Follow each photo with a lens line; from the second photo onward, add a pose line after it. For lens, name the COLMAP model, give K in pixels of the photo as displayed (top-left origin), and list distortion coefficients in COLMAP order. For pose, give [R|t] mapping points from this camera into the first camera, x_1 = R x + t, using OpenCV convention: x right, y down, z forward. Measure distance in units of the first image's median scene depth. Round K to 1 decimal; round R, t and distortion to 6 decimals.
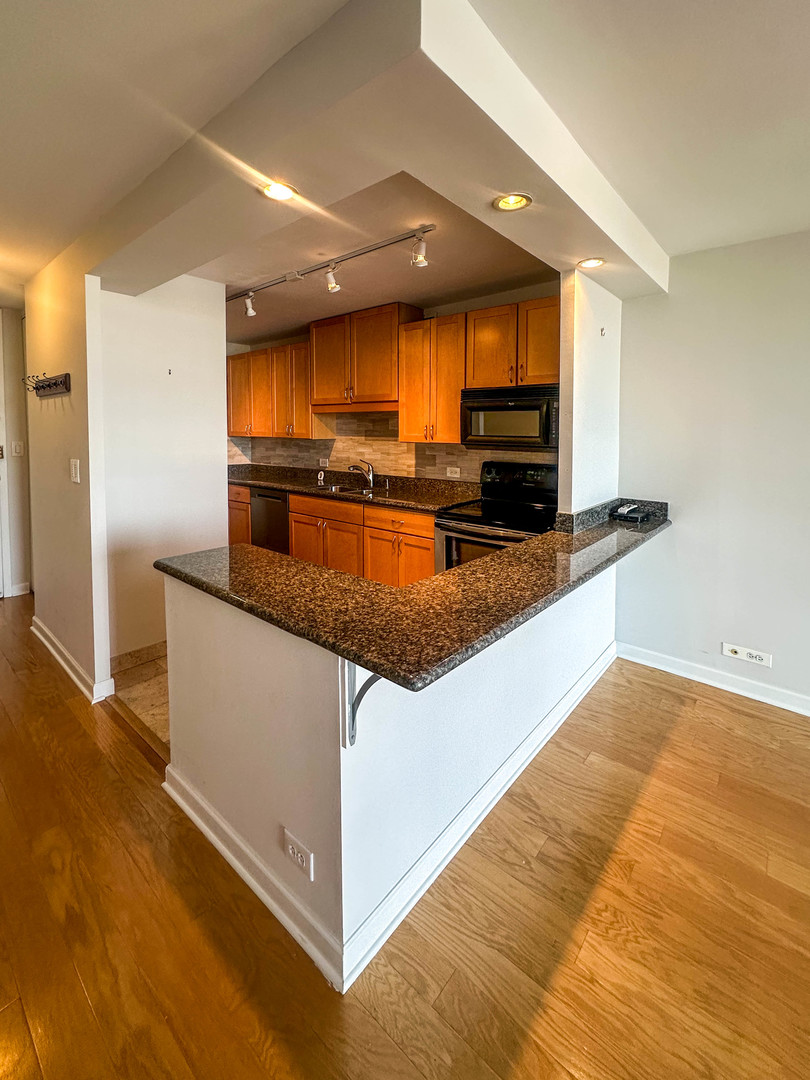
lens RADIAL K [[450.5, 0, 405.0], [0, 450.5, 540.0], [0, 0, 1]] dist [-0.000724, -0.000013]
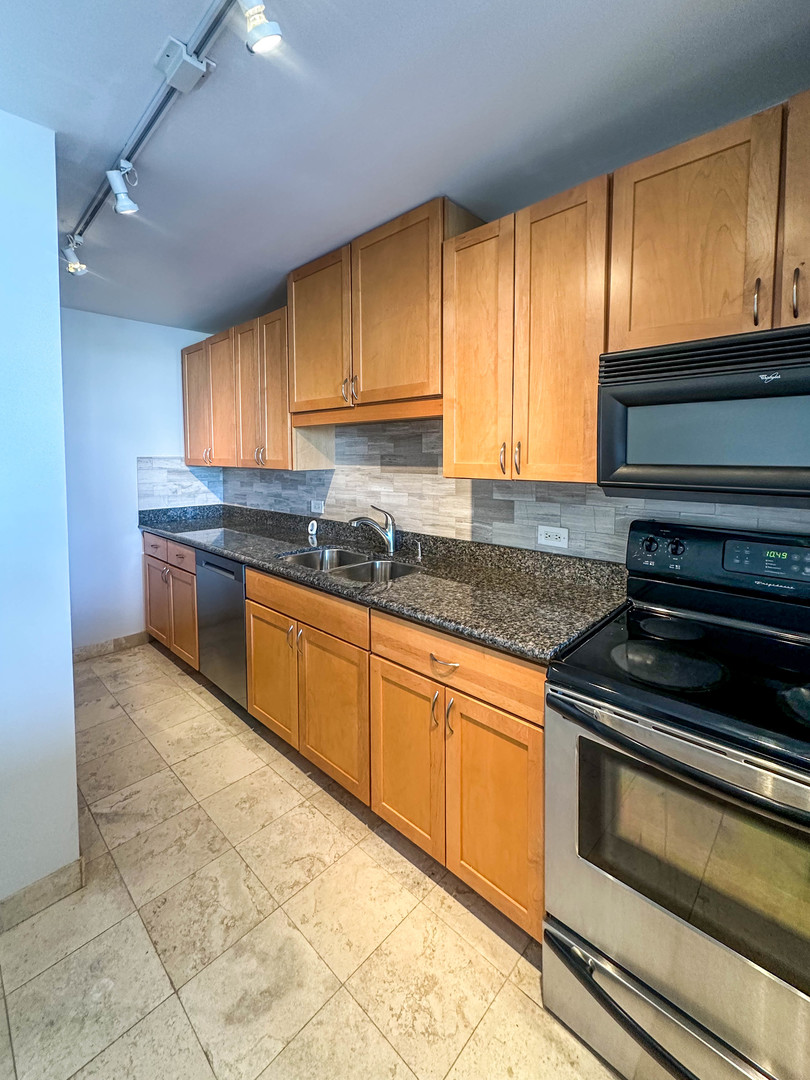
lens RADIAL K [[450.5, 0, 405.0], [0, 450.5, 540.0], [0, 0, 1]] dist [-0.000724, -0.000013]
pose [[0.997855, 0.000484, -0.065466, -0.020950], [-0.003815, 0.998703, -0.050770, -0.112315], [0.065357, 0.050911, 0.996562, 0.461150]]
